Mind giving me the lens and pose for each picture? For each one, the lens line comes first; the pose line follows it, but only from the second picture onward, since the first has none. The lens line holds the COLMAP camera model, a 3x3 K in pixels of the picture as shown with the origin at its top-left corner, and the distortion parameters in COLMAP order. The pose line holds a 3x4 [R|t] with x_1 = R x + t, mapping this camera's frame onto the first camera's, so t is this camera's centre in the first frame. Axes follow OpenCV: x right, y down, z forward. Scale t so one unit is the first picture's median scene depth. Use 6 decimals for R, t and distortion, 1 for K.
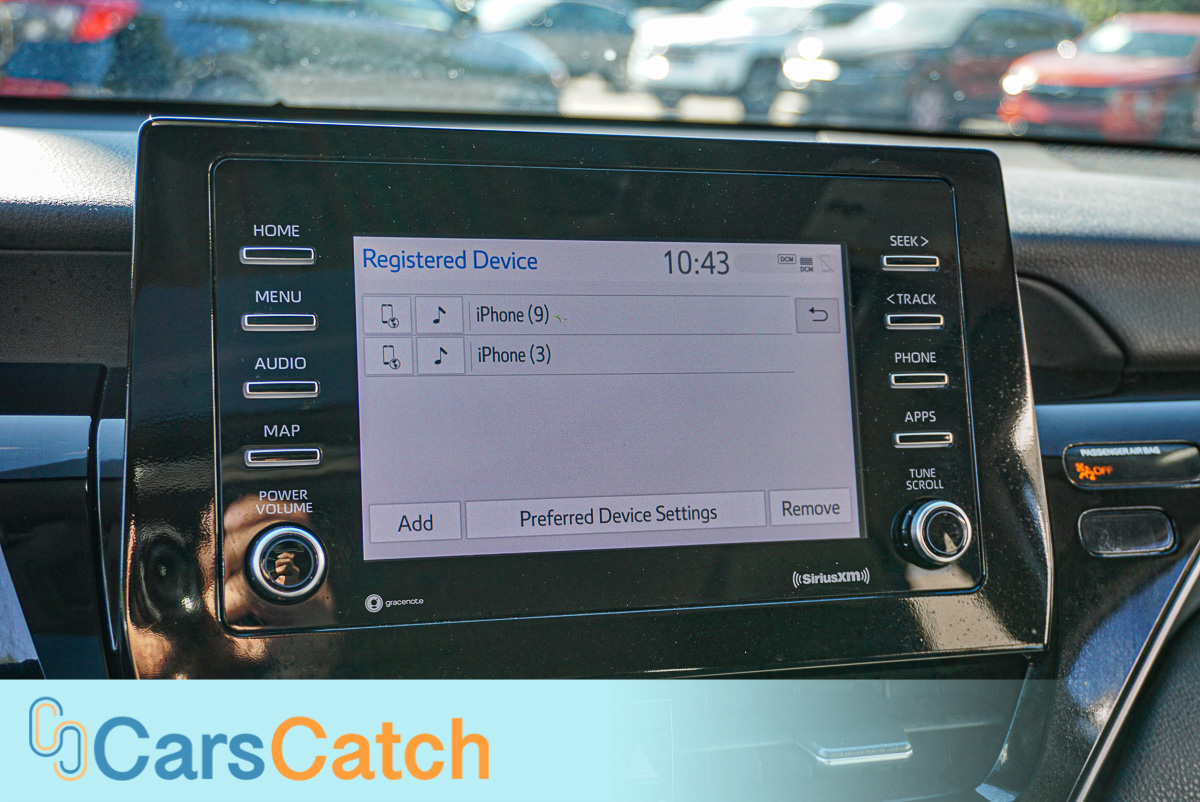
lens RADIAL K [[1532.8, 0, 599.3], [0, 1532.8, 389.7], [0, 0, 1]] dist [0.028051, 0.000000]
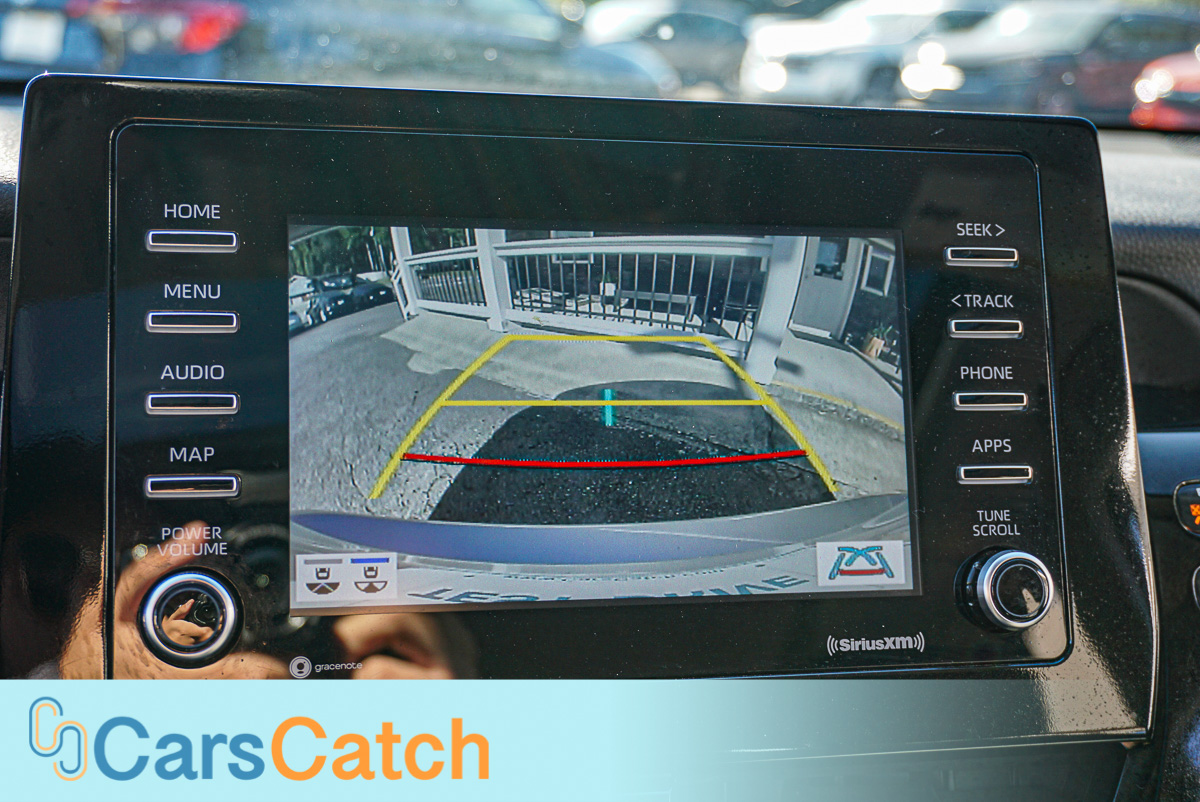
lens RADIAL K [[1532.8, 0, 605.0], [0, 1532.8, 395.7], [0, 0, 1]] dist [0.028051, 0.000000]
pose [[0.997013, 0.010135, -0.076572, 0.067099], [-0.010652, 0.999923, -0.006355, -0.001614], [0.076502, 0.007151, 0.997044, 0.174890]]
